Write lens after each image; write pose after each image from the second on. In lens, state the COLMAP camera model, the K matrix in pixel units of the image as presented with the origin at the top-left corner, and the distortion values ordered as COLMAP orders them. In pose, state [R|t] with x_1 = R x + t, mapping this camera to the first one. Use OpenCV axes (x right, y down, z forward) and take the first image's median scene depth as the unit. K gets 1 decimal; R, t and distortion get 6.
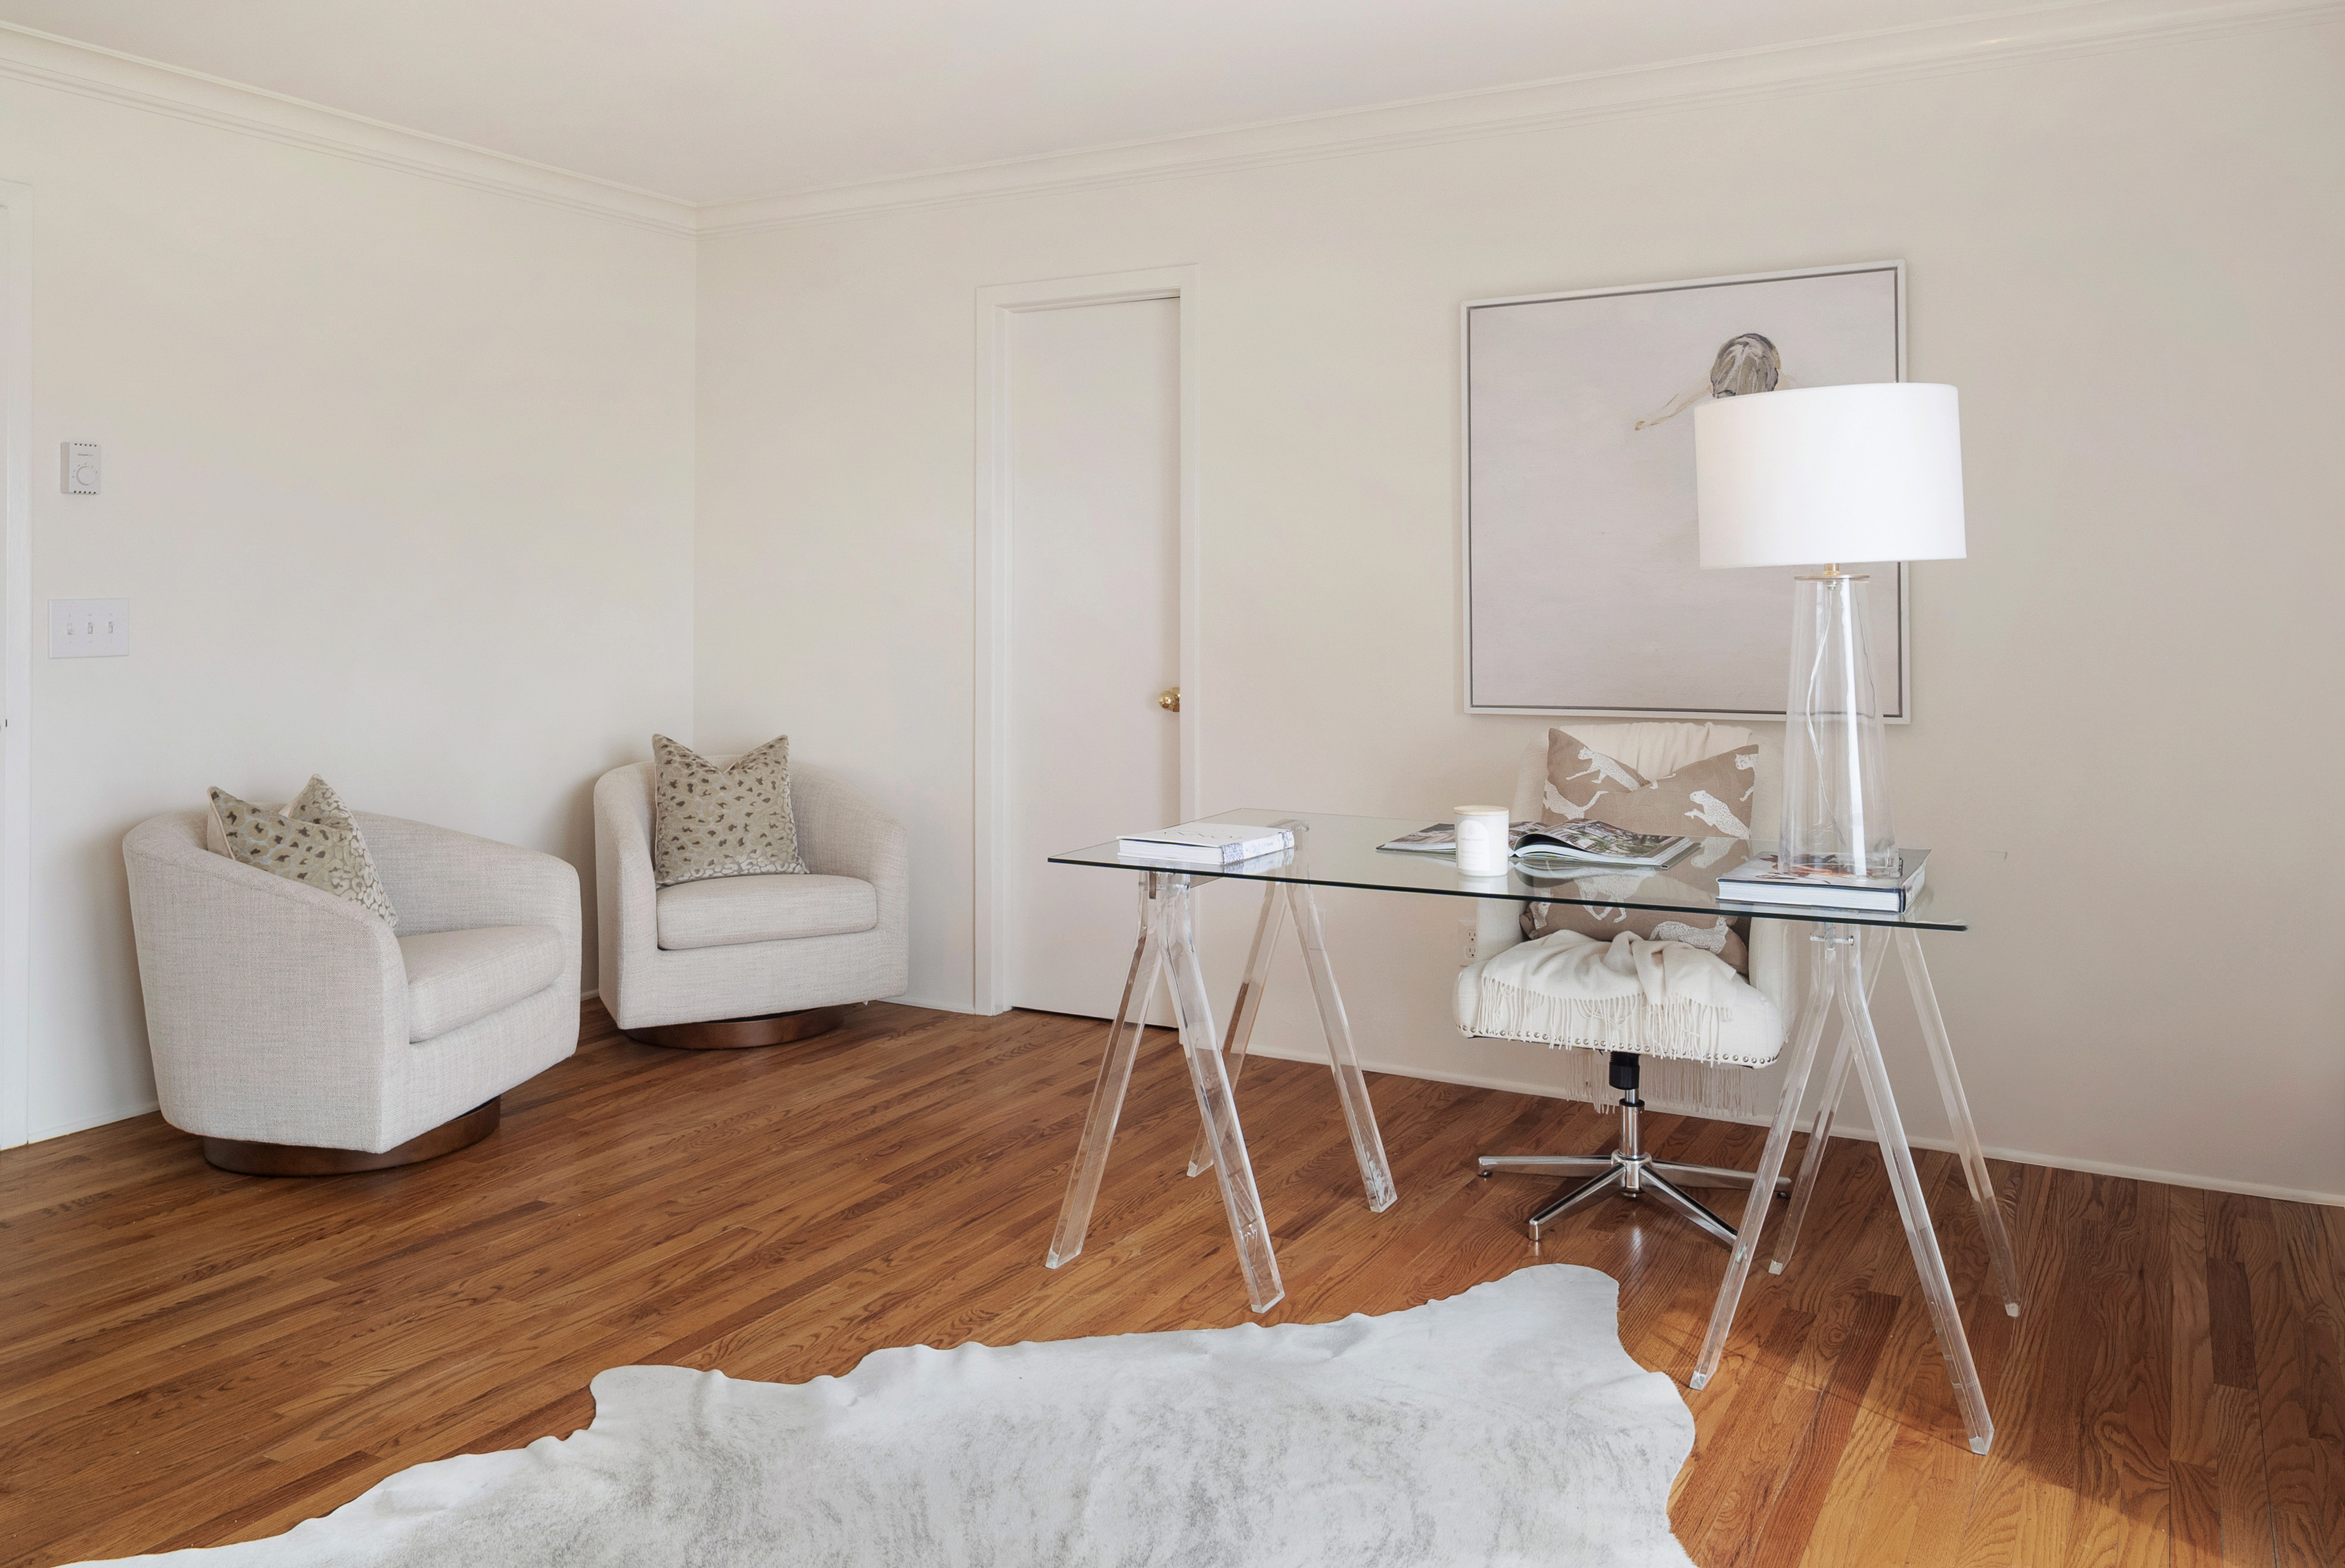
lens RADIAL K [[1774.8, 0, 1175.5], [0, 1774.8, 604.5], [0, 0, 1]] dist [0.001145, 0.002367]
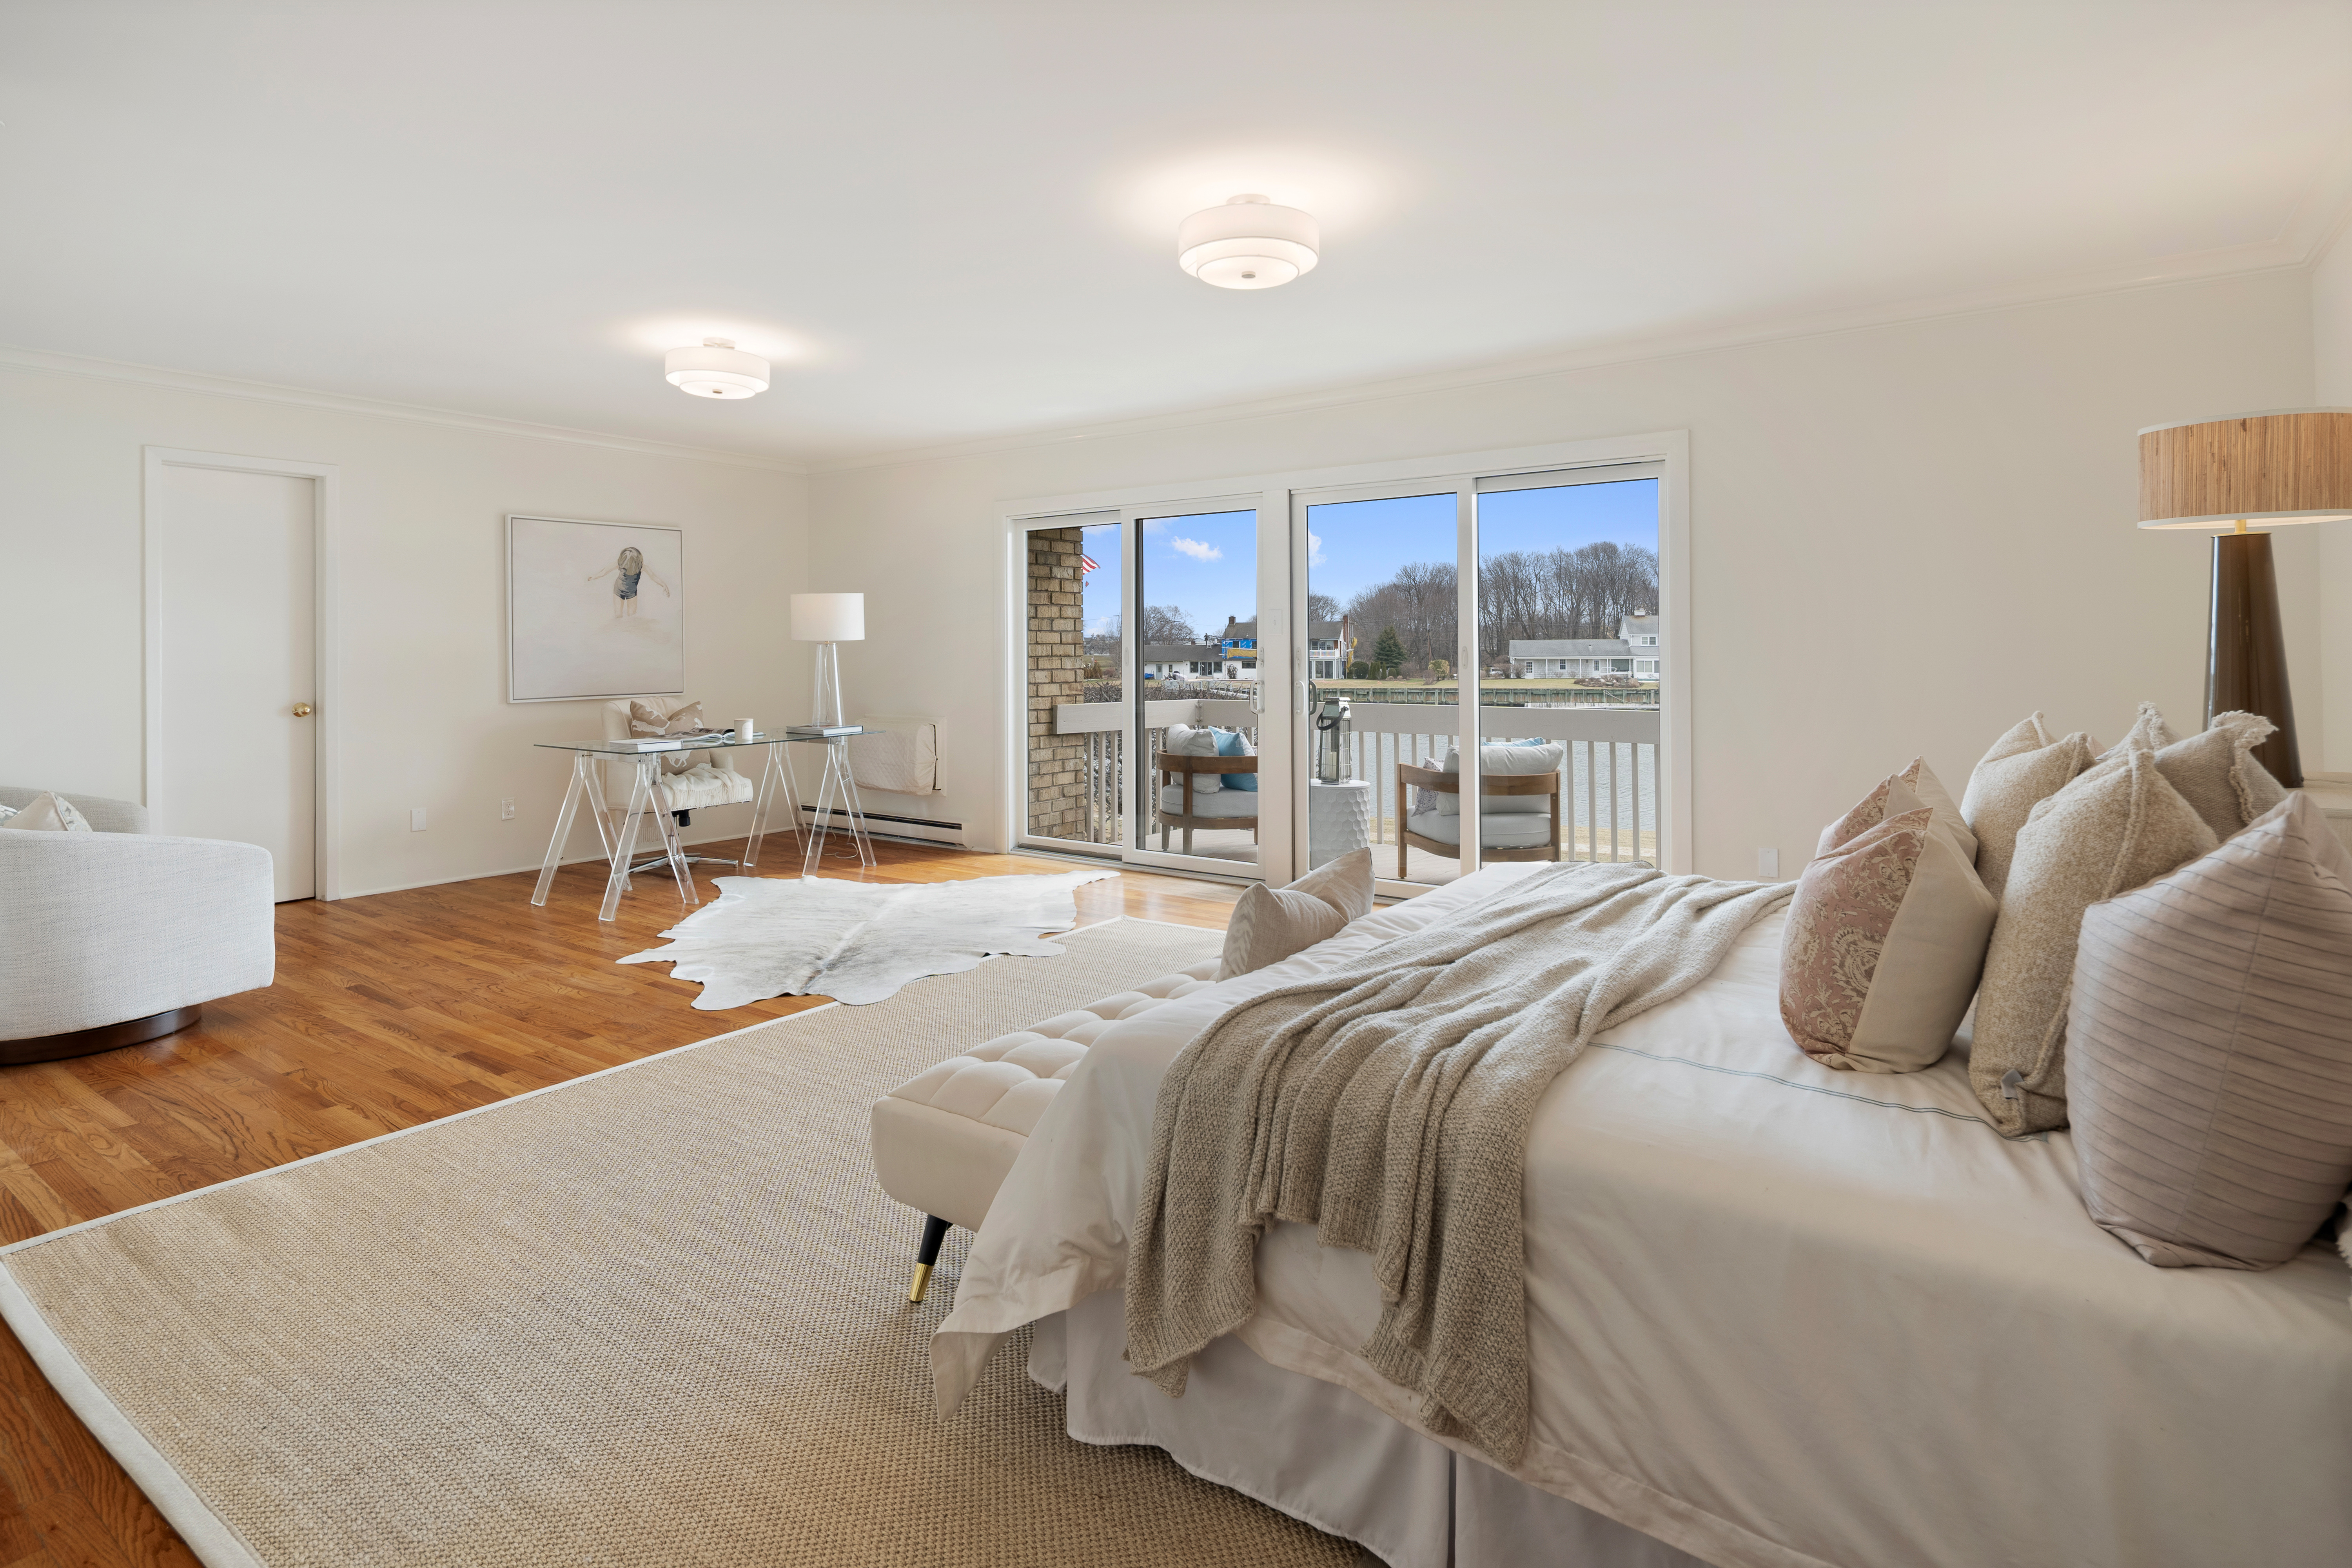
lens RADIAL K [[1163.4, 0, 1185.4], [0, 1163.4, 647.0], [0, 0, 1]] dist [0.031761, -0.020966]
pose [[0.096848, -0.002611, 0.995296, -1.912138], [0.001651, 0.999996, 0.002463, -0.015148], [-0.995298, 0.001404, 0.096851, 0.051547]]
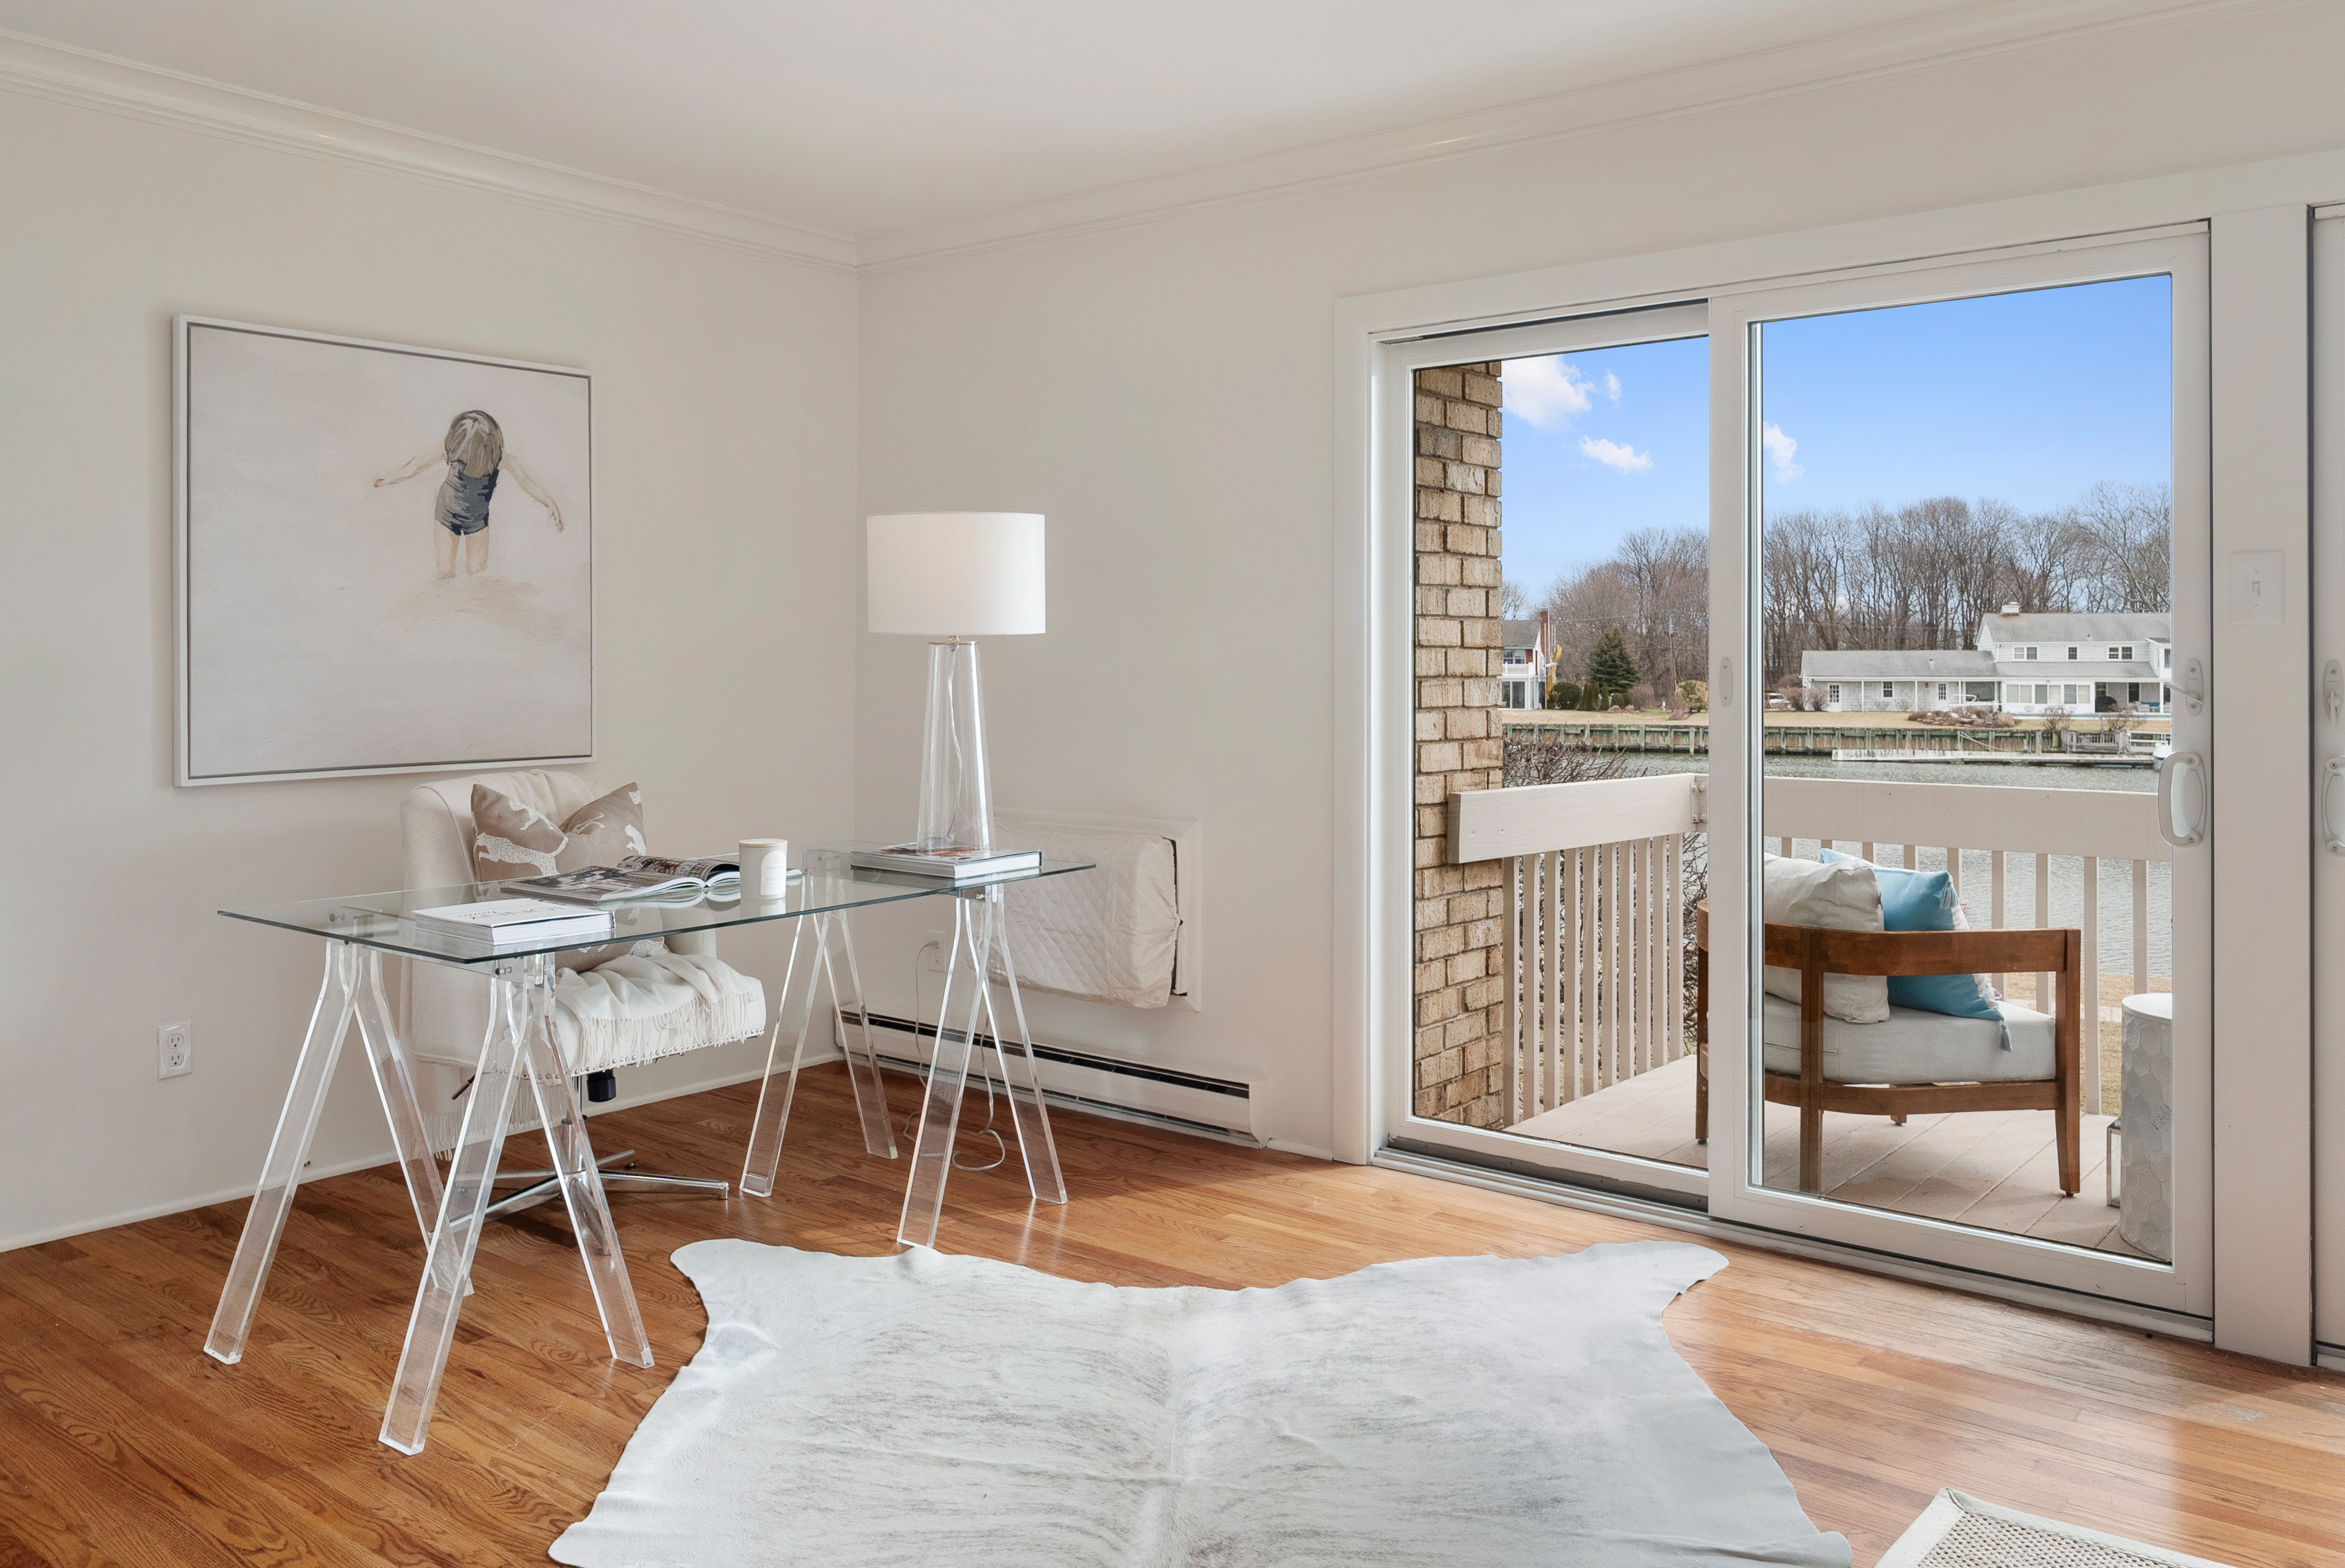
lens RADIAL K [[1766.6, 0, 1177.2], [0, 1766.6, 642.6], [0, 0, 1]] dist [0.005129, 0.003177]
pose [[0.157123, 0.006898, 0.987555, -0.998996], [-0.004137, 0.999971, -0.006326, -0.008836], [-0.987570, -0.003092, 0.157147, 0.603832]]
